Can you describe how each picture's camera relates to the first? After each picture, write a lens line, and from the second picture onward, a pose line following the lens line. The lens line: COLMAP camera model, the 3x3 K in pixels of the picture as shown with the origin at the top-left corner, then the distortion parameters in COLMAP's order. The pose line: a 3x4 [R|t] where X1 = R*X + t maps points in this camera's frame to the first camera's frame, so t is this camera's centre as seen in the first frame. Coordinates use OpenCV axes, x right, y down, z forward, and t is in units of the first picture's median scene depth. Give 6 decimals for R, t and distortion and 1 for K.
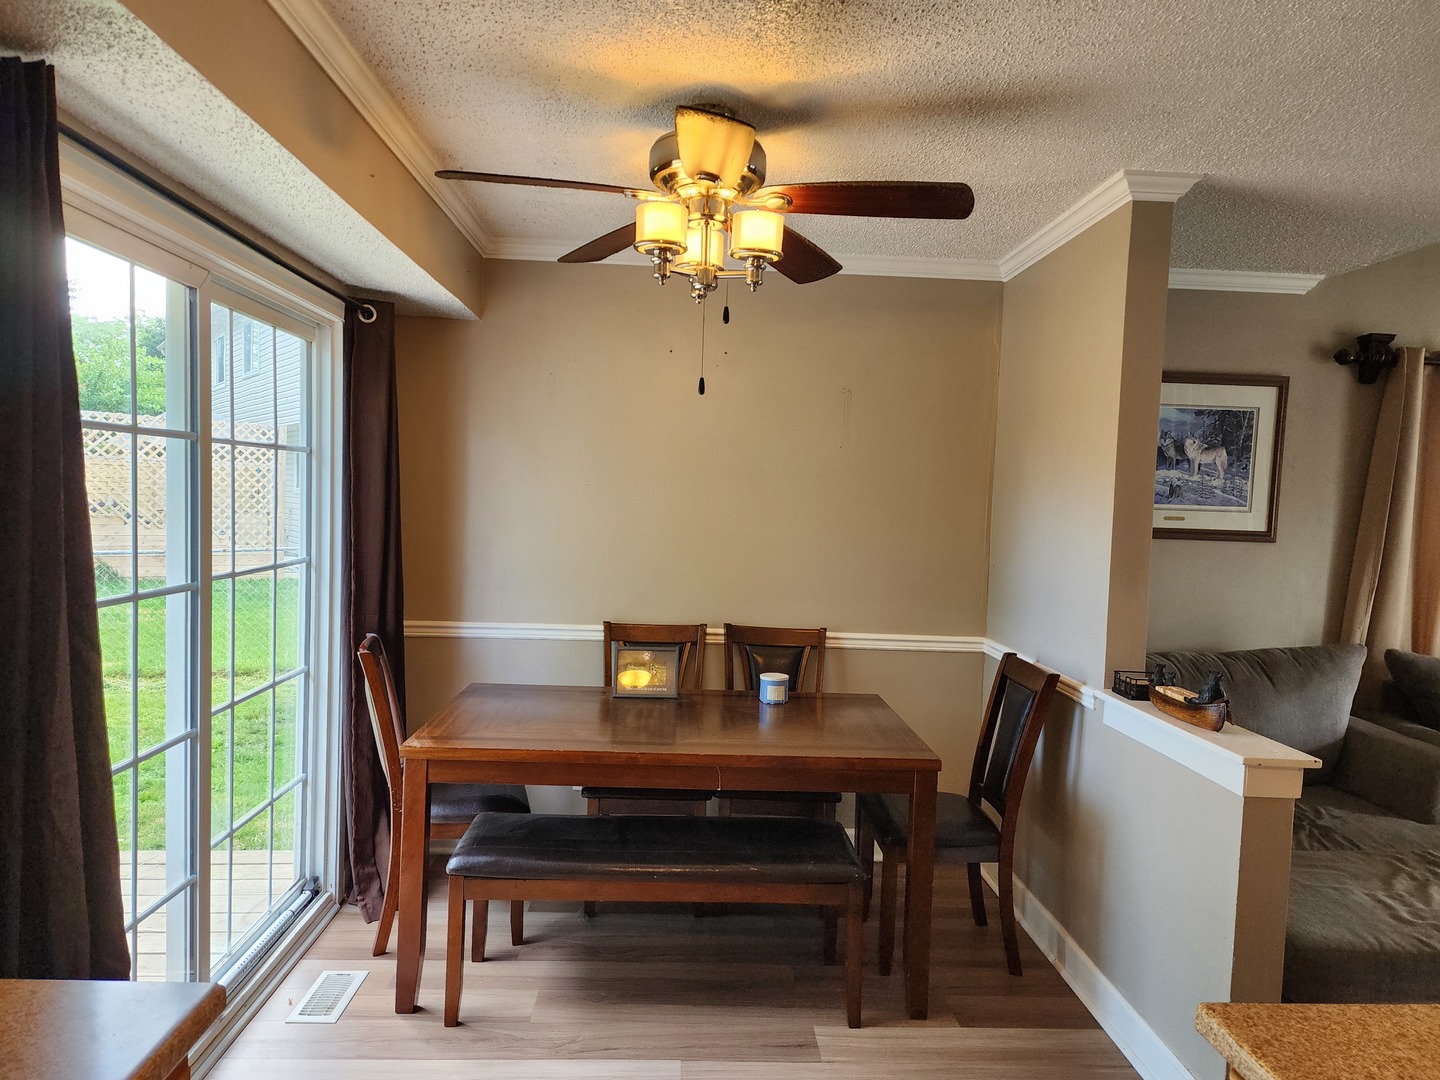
lens RADIAL K [[960.2, 0, 717.0], [0, 960.2, 538.8], [0, 0, 1]] dist [0.074209, -0.064636]
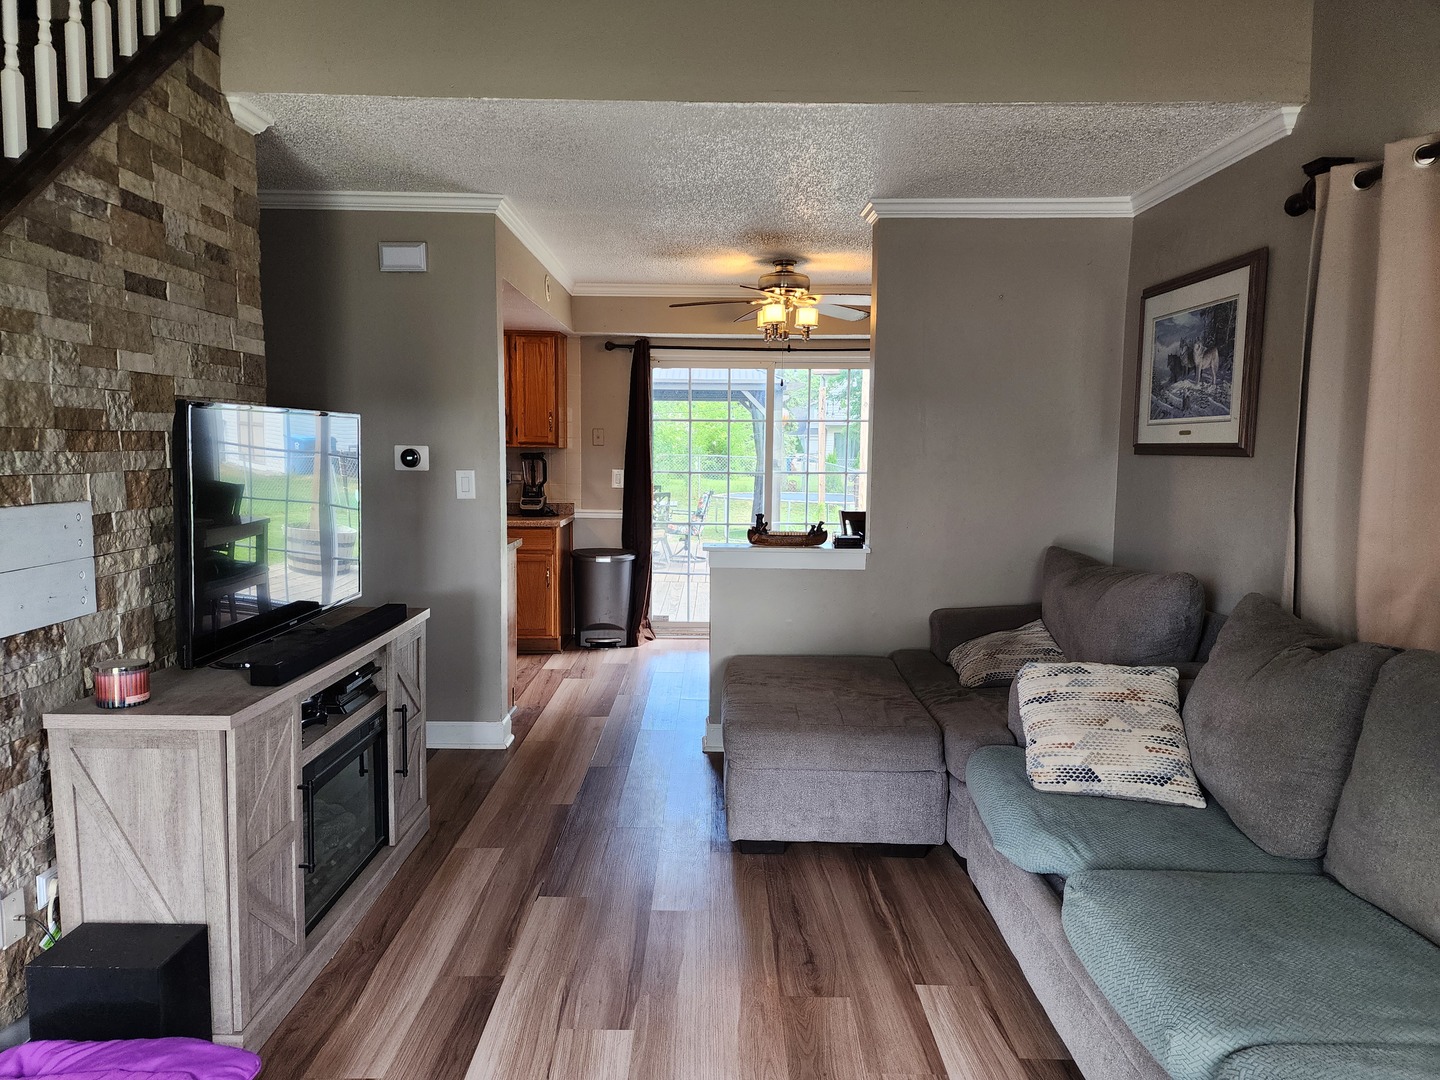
lens RADIAL K [[964.5, 0, 720.0], [0, 964.5, 540.0], [0, 0, 1]] dist [0.077232, -0.065326]
pose [[-0.036529, 0.062499, -0.997376, 1.412831], [-0.060792, 0.996055, 0.064643, 0.046596], [0.997482, 0.062994, -0.032585, 0.599297]]
